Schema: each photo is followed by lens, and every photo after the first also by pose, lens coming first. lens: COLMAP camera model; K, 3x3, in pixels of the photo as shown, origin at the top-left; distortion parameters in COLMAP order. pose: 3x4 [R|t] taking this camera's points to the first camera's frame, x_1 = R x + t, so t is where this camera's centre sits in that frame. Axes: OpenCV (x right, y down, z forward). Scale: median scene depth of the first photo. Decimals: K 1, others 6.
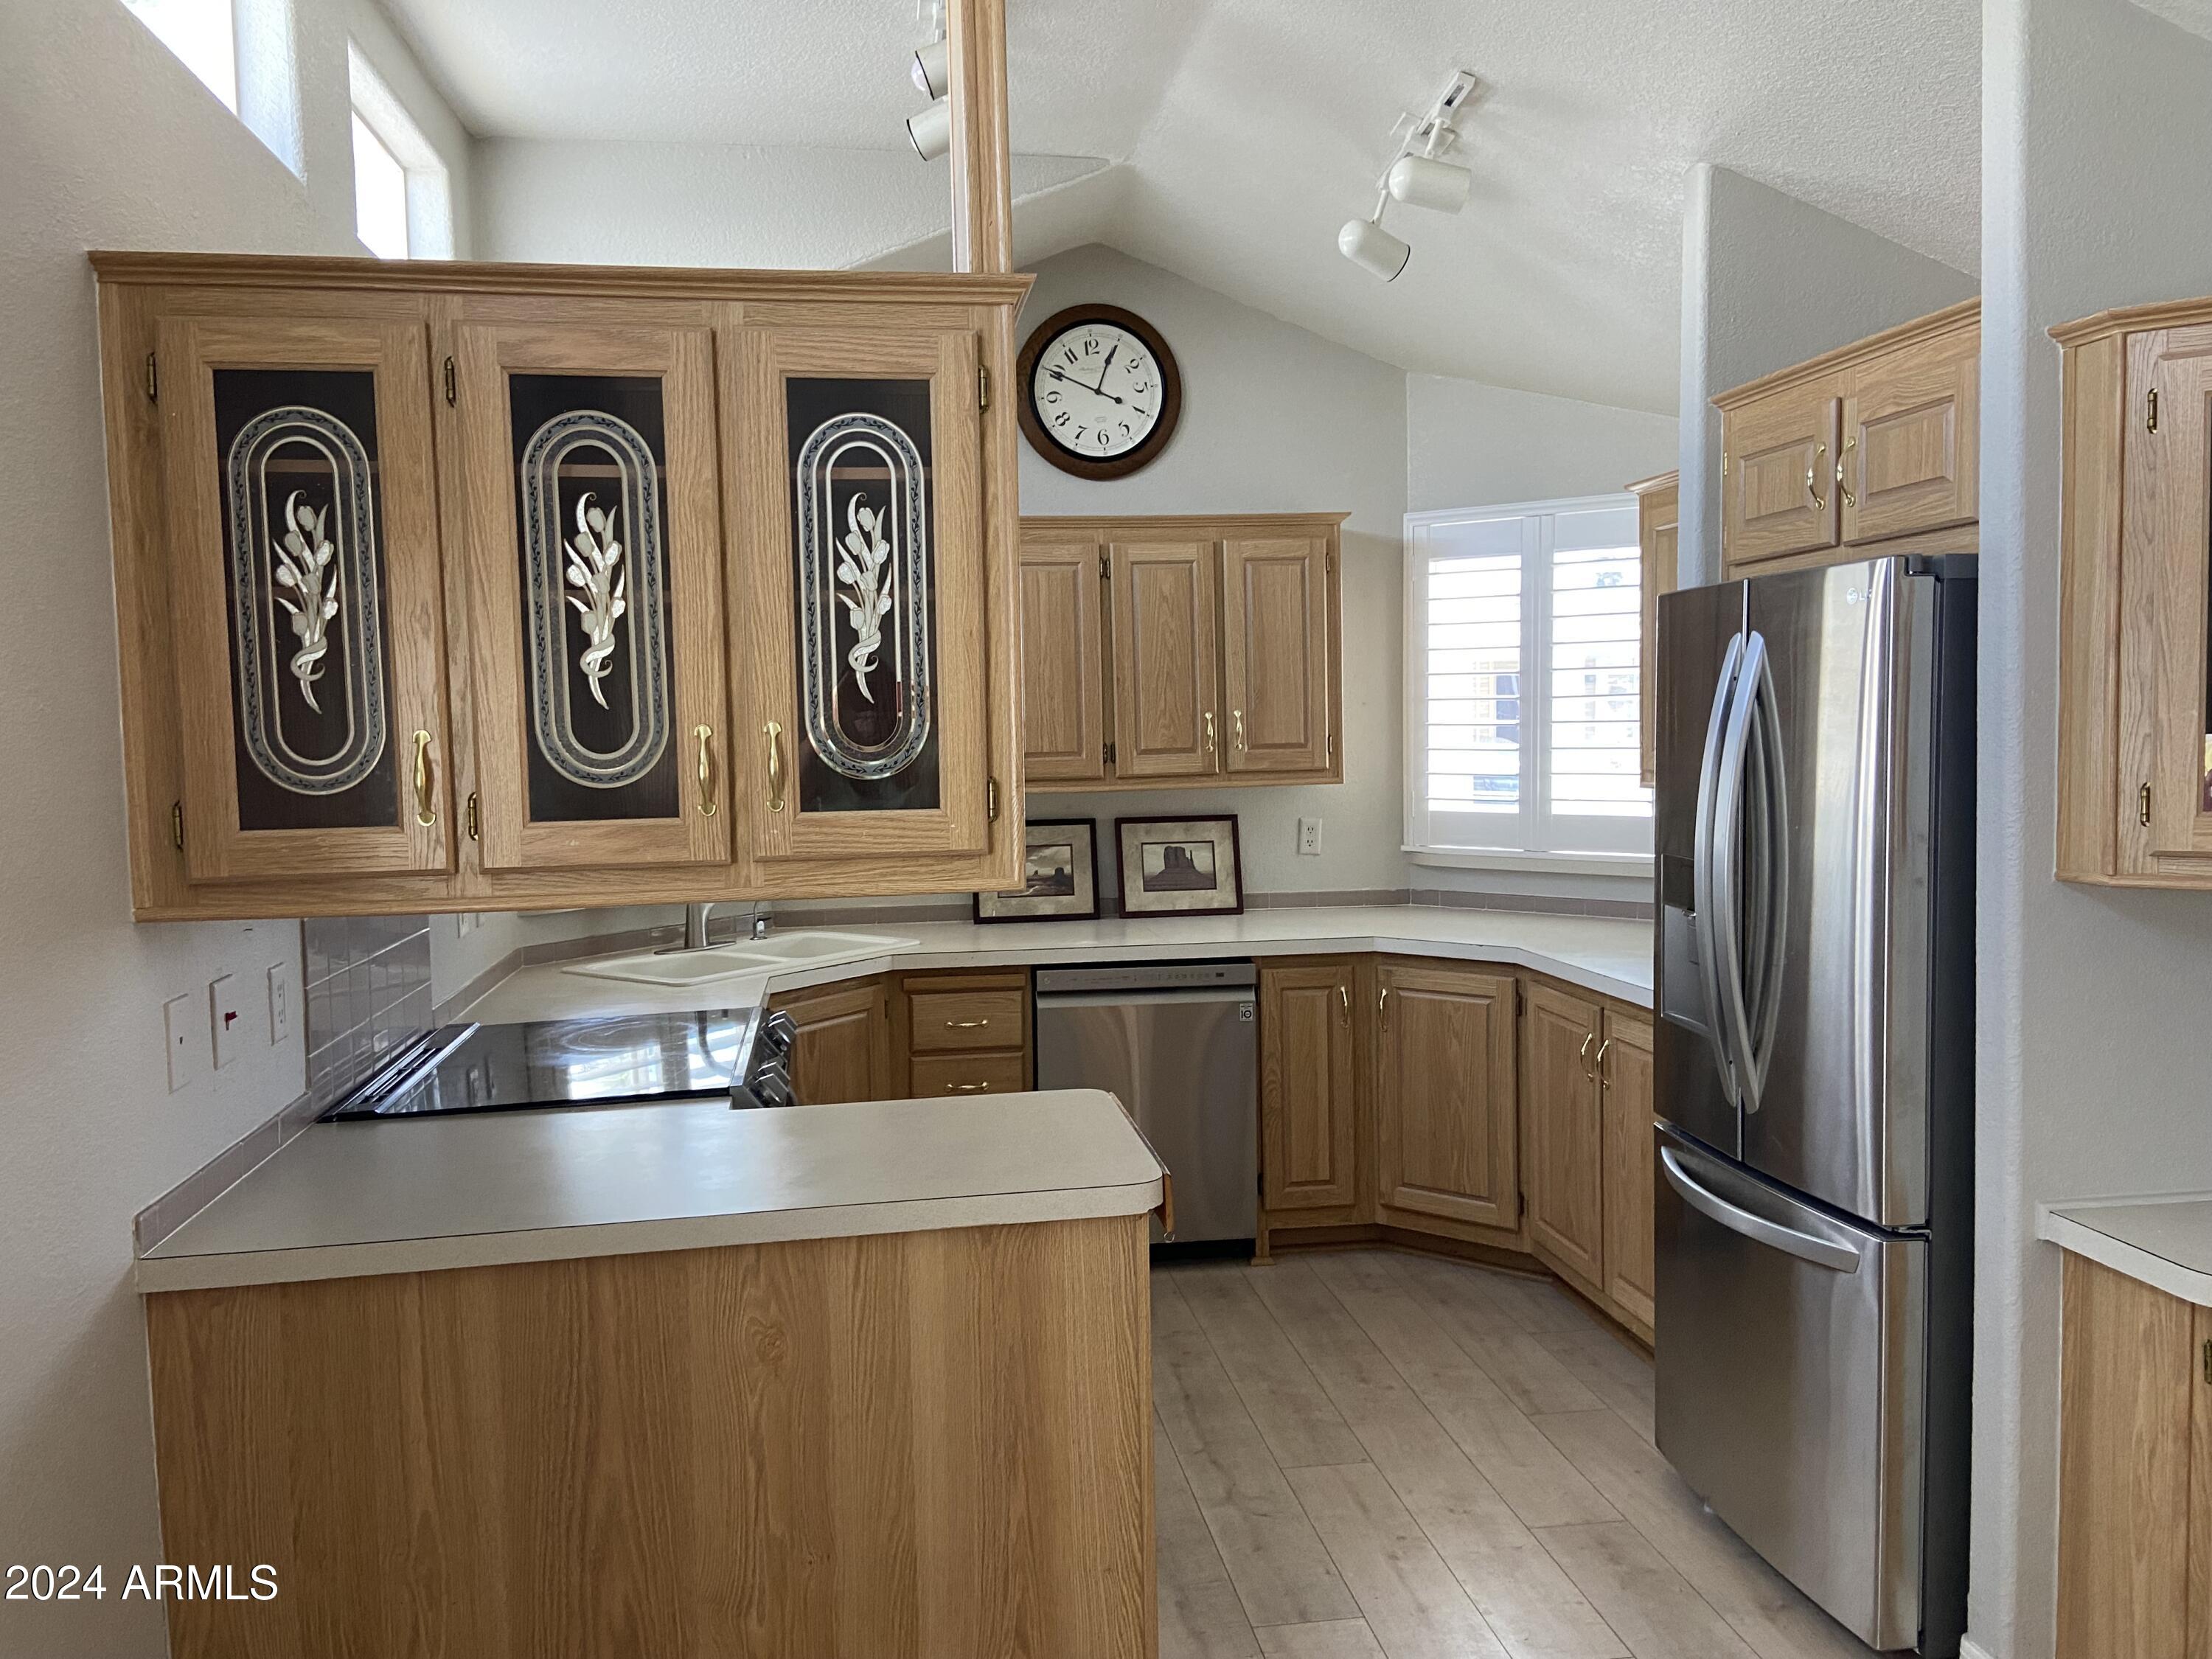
lens RADIAL K [[1682.2, 0, 1086.9], [0, 1682.2, 800.7], [0, 0, 1]] dist [0.085595, -0.101675]
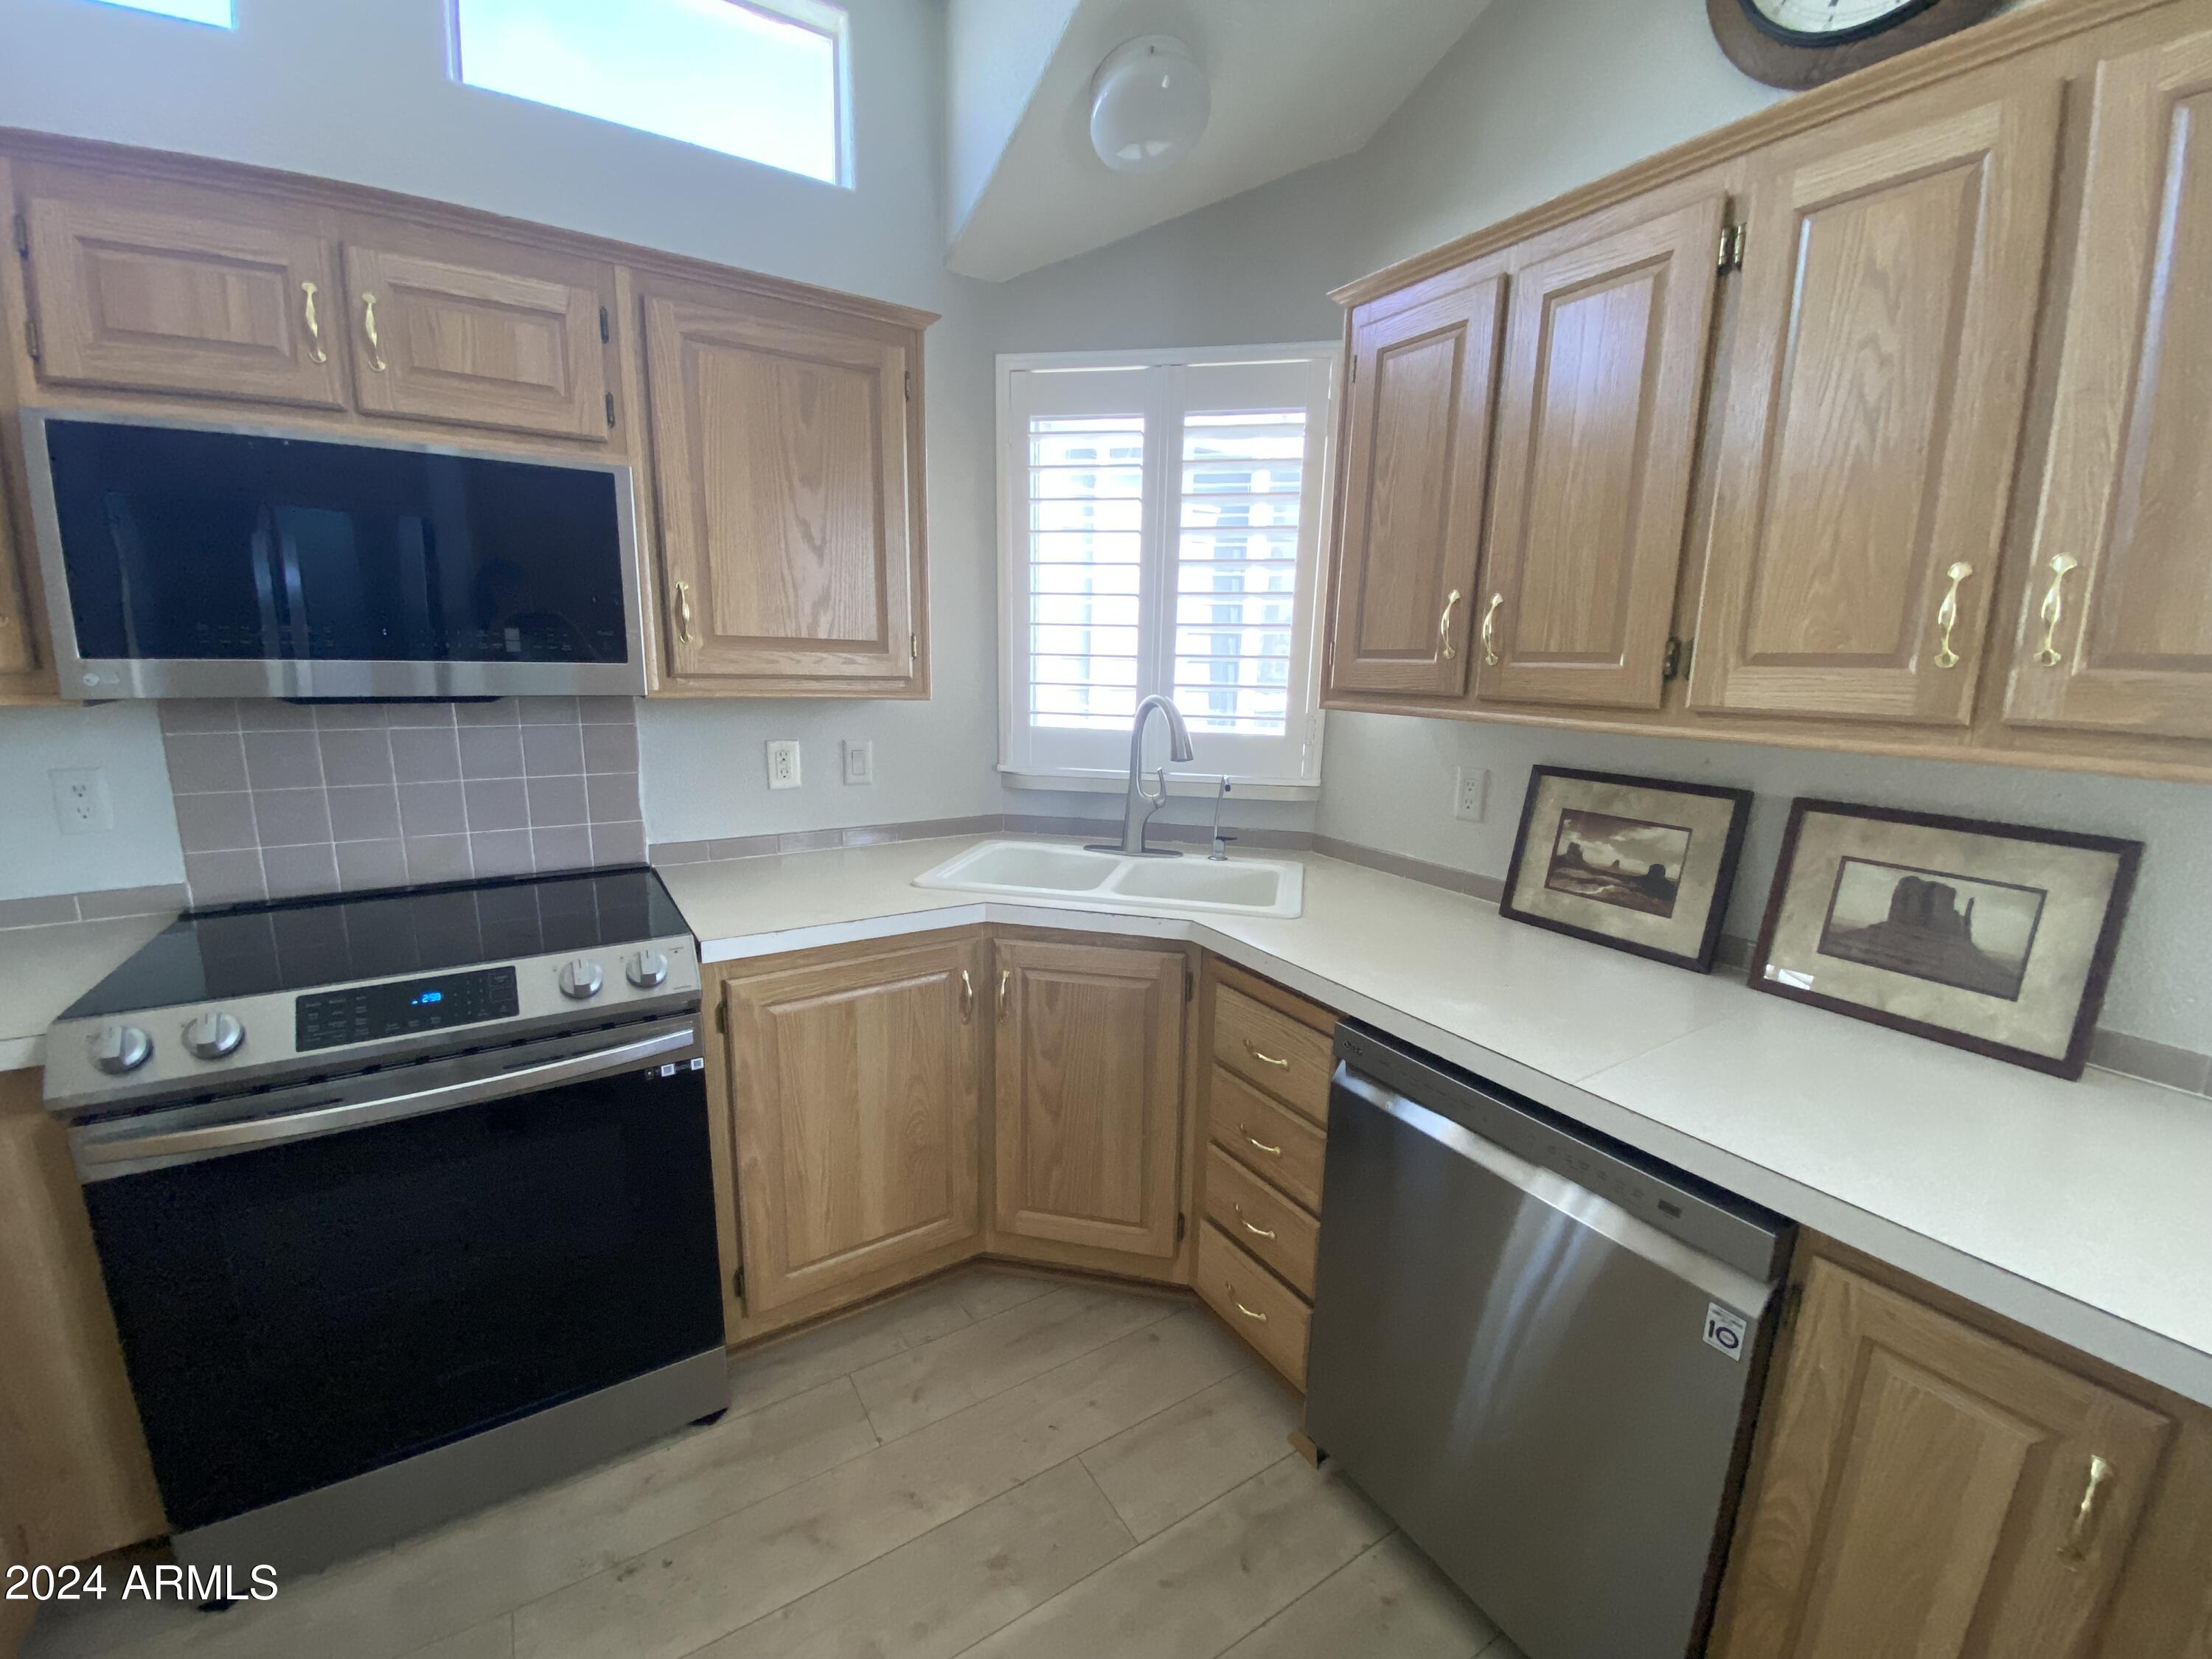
lens RADIAL K [[898.2, 0, 1103.8], [0, 898.2, 827.8], [0, 0, 1]] dist [0.012981, -0.013470]
pose [[0.403685, 0.204855, -0.891668, 0.197377], [-0.081444, 0.978787, 0.187997, -0.016537], [0.911266, -0.003271, 0.411806, 0.771272]]
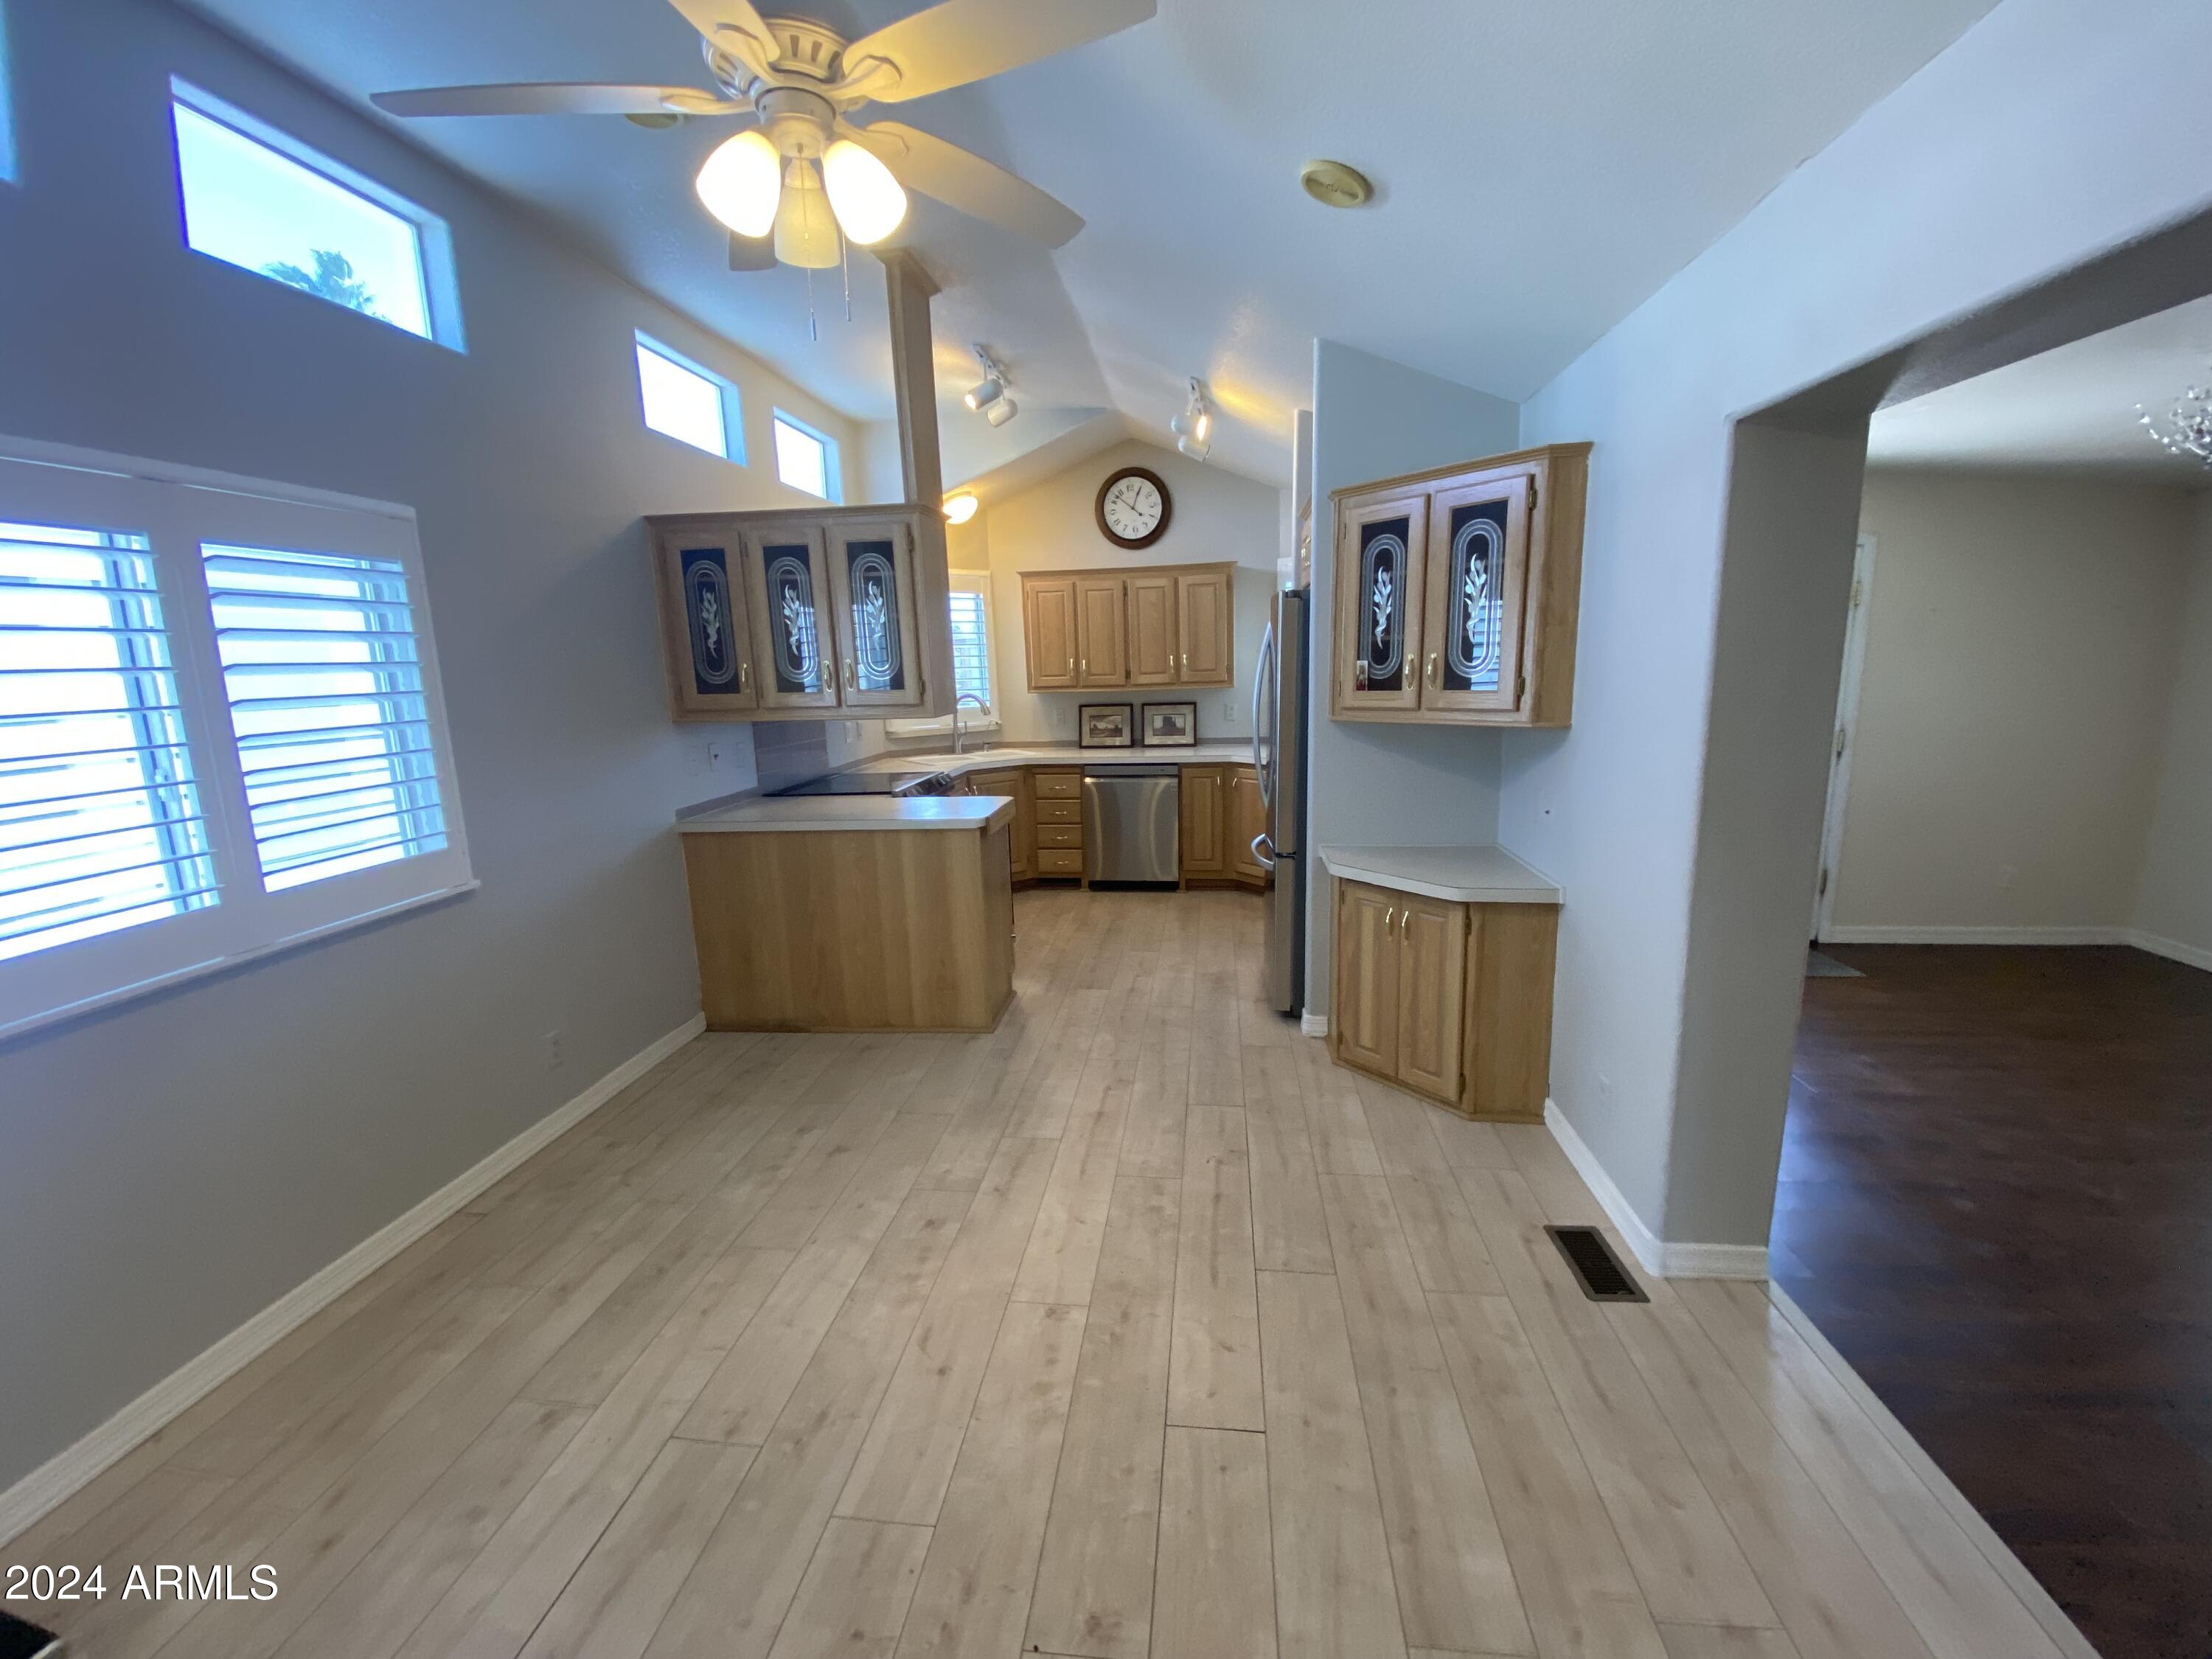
lens RADIAL K [[898.2, 0, 1101.2], [0, 898.2, 827.9], [0, 0, 1]] dist [0.012981, -0.013470]
pose [[0.964126, 0.039198, -0.262536, 0.320204], [-0.003272, 0.990717, 0.135901, 0.013870], [0.265426, -0.130167, 0.955304, -0.213013]]
